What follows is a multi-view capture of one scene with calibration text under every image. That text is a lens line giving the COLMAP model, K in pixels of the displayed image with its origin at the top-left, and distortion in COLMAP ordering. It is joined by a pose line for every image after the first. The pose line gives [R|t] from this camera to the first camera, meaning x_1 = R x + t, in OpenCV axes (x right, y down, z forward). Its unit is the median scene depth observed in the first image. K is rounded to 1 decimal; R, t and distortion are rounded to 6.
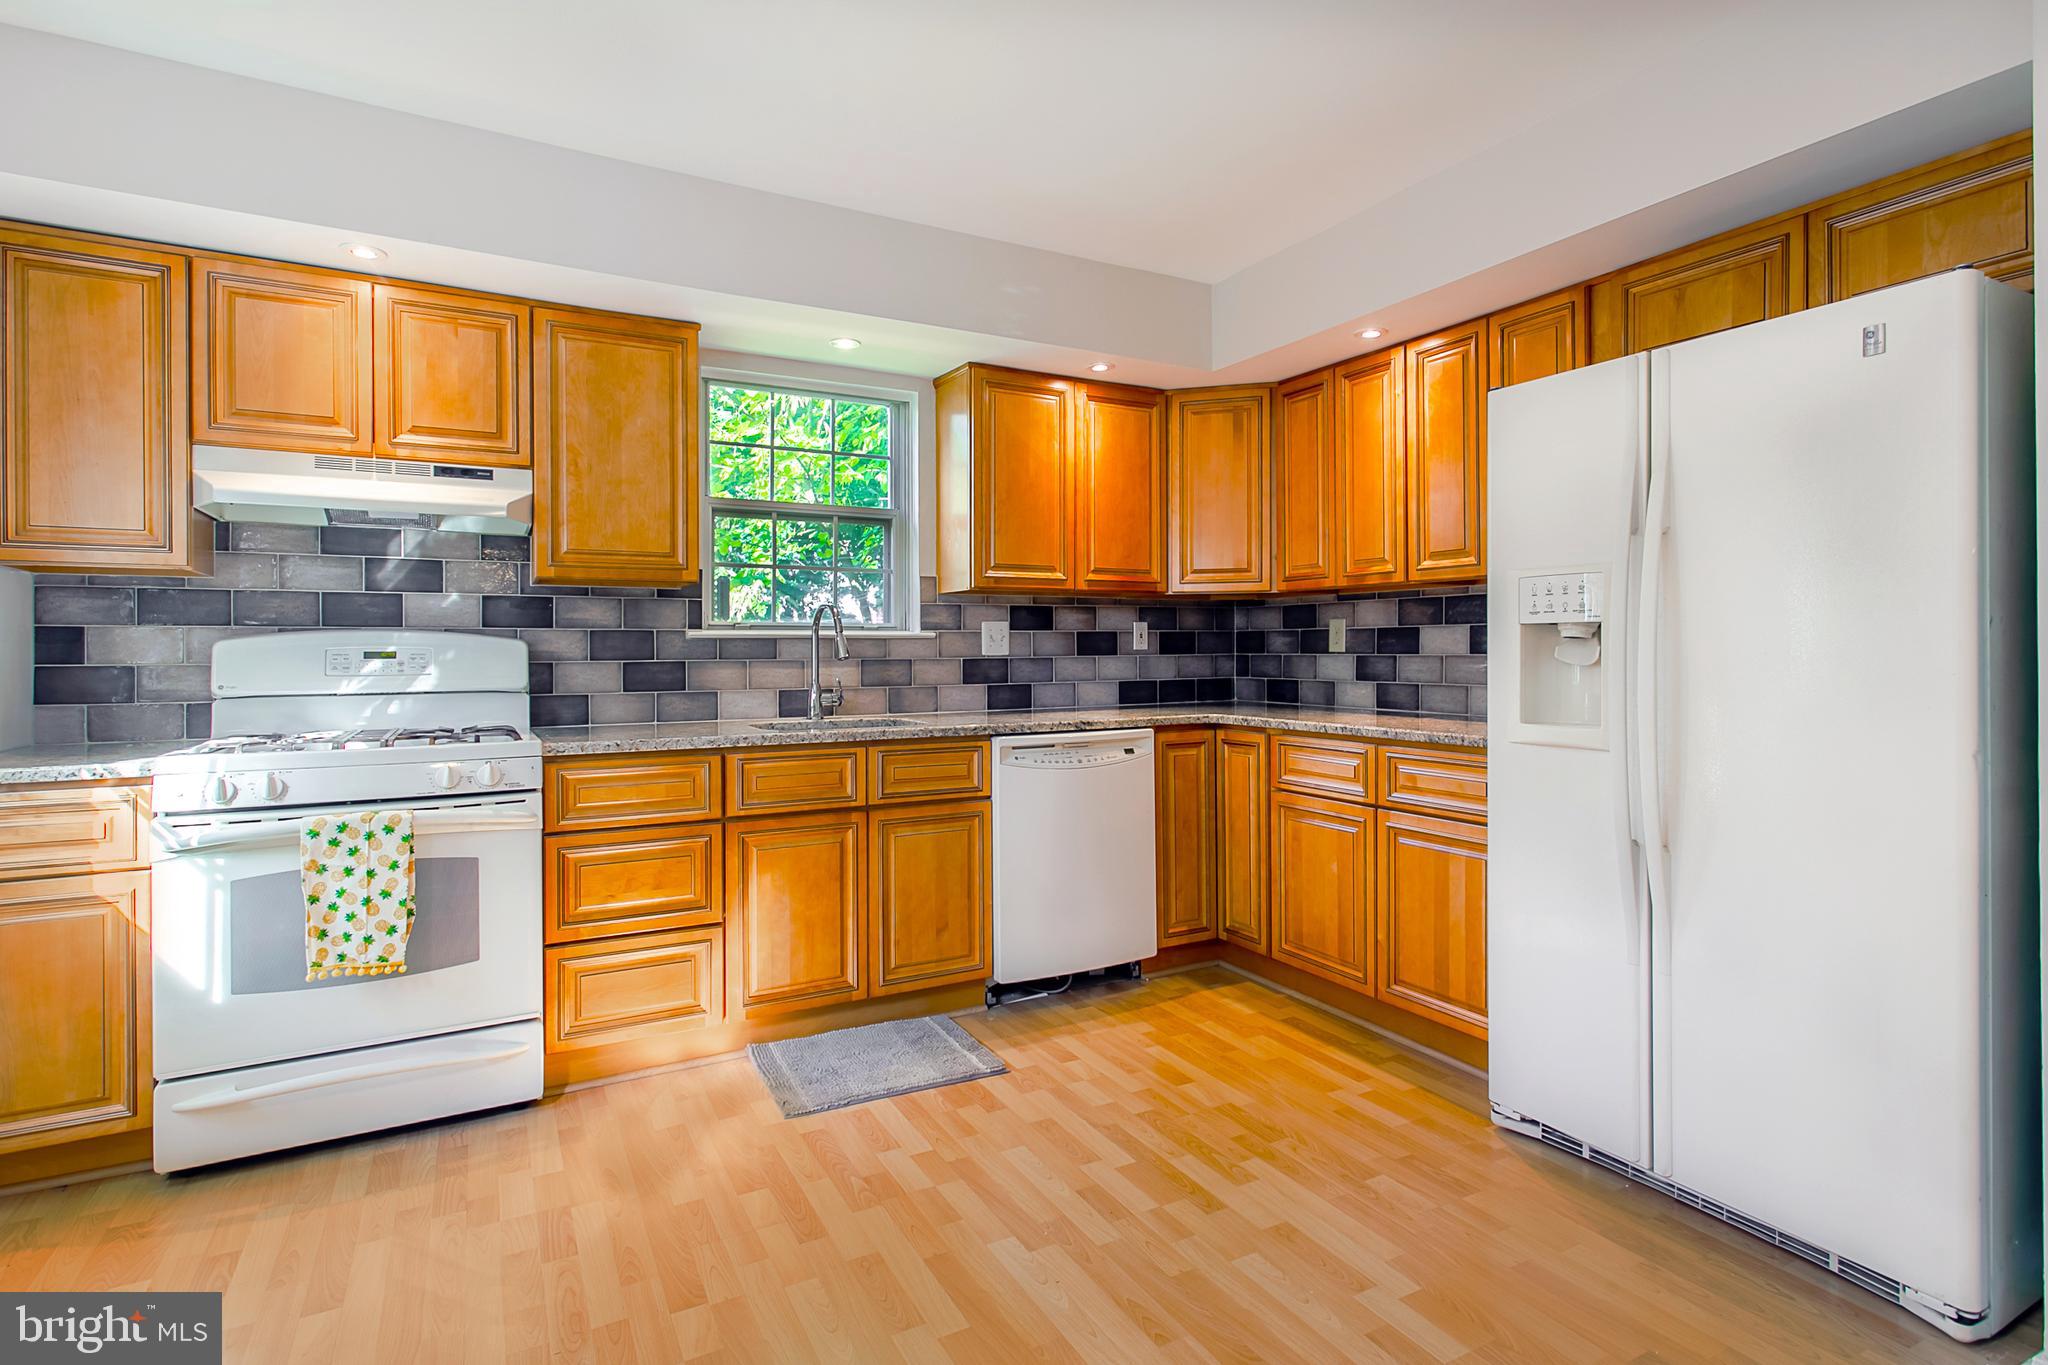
lens RADIAL K [[983.7, 0, 978.3], [0, 983.7, 651.2], [0, 0, 1]] dist [0.004306, 0.000795]
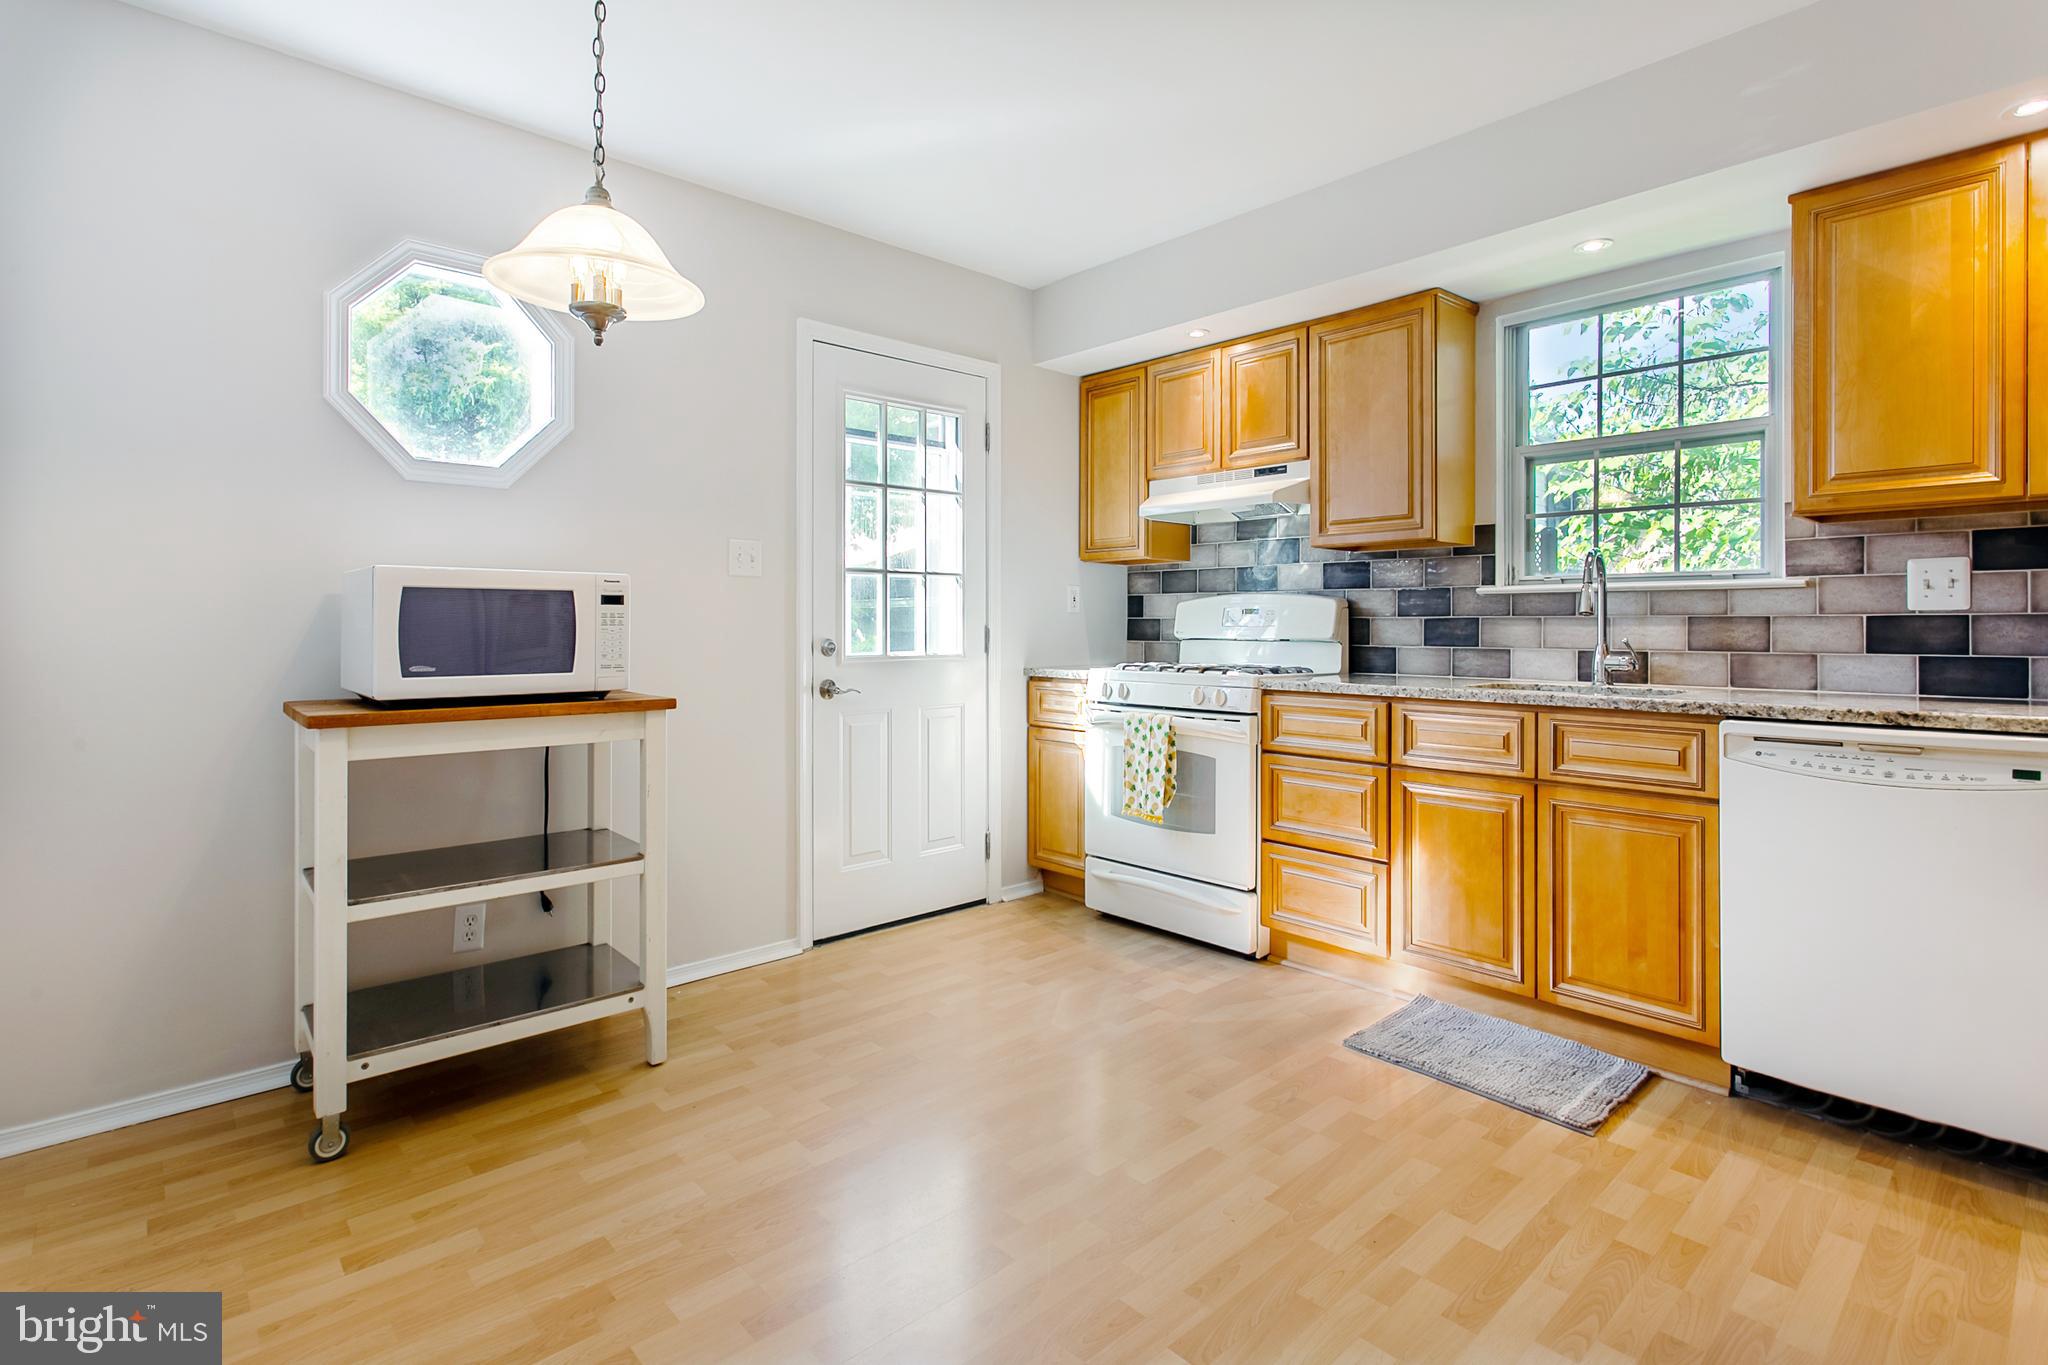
lens RADIAL K [[983.7, 0, 1020.2], [0, 983.7, 618.0], [0, 0, 1]] dist [0.004306, 0.000795]
pose [[0.260434, -0.000480, -0.965491, 0.623533], [-0.004384, 0.999989, -0.001680, 0.016542], [0.965482, 0.004670, 0.260429, 0.328474]]
